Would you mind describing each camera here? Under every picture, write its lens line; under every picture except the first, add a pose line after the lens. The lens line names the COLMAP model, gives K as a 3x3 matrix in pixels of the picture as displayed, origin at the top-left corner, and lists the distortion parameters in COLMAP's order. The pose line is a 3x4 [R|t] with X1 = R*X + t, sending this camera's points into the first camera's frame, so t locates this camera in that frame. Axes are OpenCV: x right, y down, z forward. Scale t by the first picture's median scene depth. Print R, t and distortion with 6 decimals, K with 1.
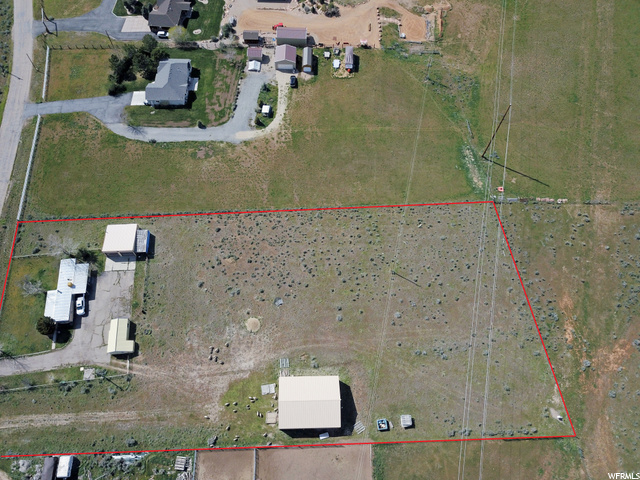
lens RADIAL K [[486.7, 0, 304.1], [0, 486.7, 240.1], [0, 0, 1]] dist [0.006083, 0.000878]
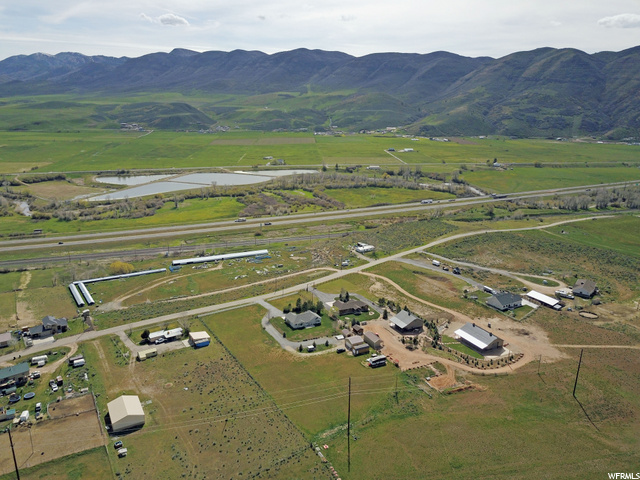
lens RADIAL K [[486.7, 0, 304.1], [0, 486.7, 240.1], [0, 0, 1]] dist [0.006083, 0.000878]
pose [[0.456940, 0.239150, -0.856746, 1.169834], [-0.804752, 0.521455, -0.283652, 0.012724], [0.378919, 0.819080, 0.430730, 0.041211]]
